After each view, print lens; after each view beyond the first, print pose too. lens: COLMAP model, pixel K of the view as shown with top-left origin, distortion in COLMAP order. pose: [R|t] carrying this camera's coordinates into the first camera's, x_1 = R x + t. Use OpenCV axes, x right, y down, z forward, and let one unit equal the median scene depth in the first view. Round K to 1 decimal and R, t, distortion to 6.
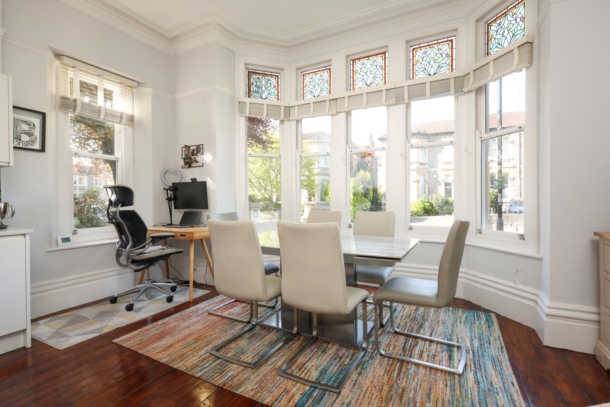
lens RADIAL K [[290.2, 0, 306.9], [0, 290.2, 202.0], [0, 0, 1]] dist [0.006098, 0.000127]
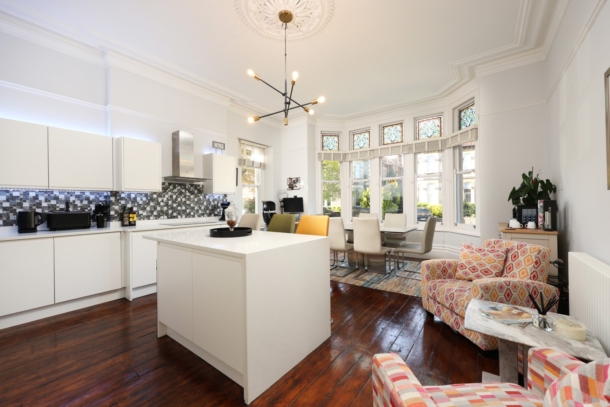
lens RADIAL K [[244.0, 0, 300.9], [0, 244.0, 204.3], [0, 0, 1]] dist [-0.002834, -0.000013]
pose [[0.985839, -0.005013, -0.167618, -0.089346], [0.003838, 0.999966, -0.007335, -0.014178], [0.167649, 0.006588, 0.985825, -0.547688]]
